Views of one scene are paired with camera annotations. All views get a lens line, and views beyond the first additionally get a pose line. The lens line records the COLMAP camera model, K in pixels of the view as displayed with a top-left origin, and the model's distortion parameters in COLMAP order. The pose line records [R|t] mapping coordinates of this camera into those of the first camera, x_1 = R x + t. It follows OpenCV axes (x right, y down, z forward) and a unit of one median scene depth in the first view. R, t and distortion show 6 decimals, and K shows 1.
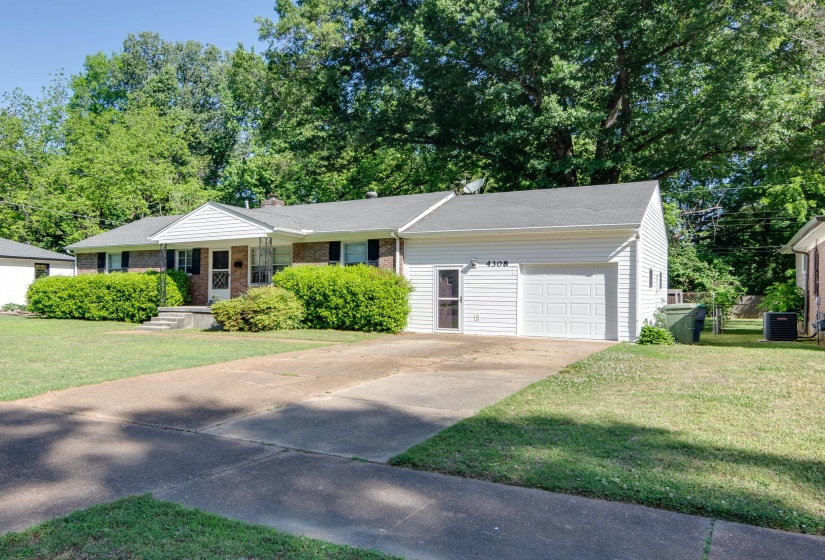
lens RADIAL K [[451.7, 0, 412.5], [0, 451.7, 280.0], [0, 0, 1]] dist [0.000830, 0.000112]
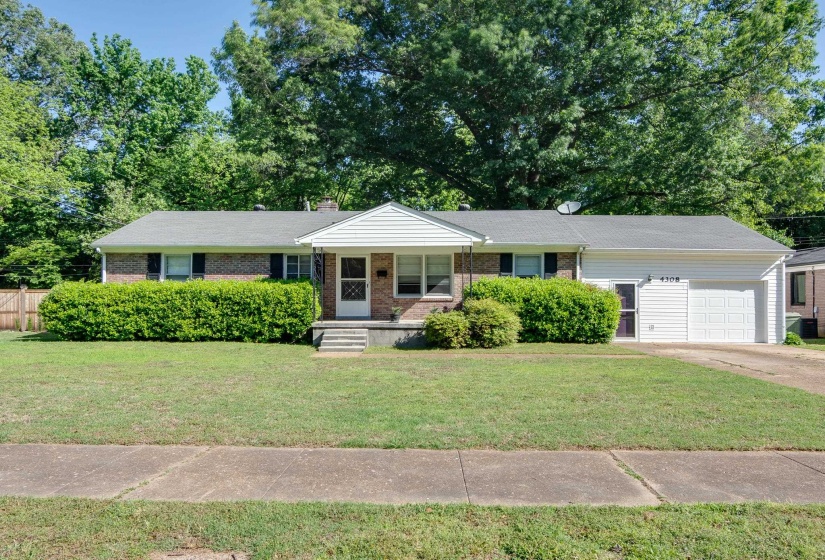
lens RADIAL K [[417.9, 0, 409.2], [0, 417.9, 286.2], [0, 0, 1]] dist [-0.001074, 0.000000]
pose [[0.930512, 0.012538, 0.366046, -0.739033], [-0.009719, 0.999907, -0.009543, -0.002026], [-0.366131, 0.005322, 0.930548, 0.236657]]
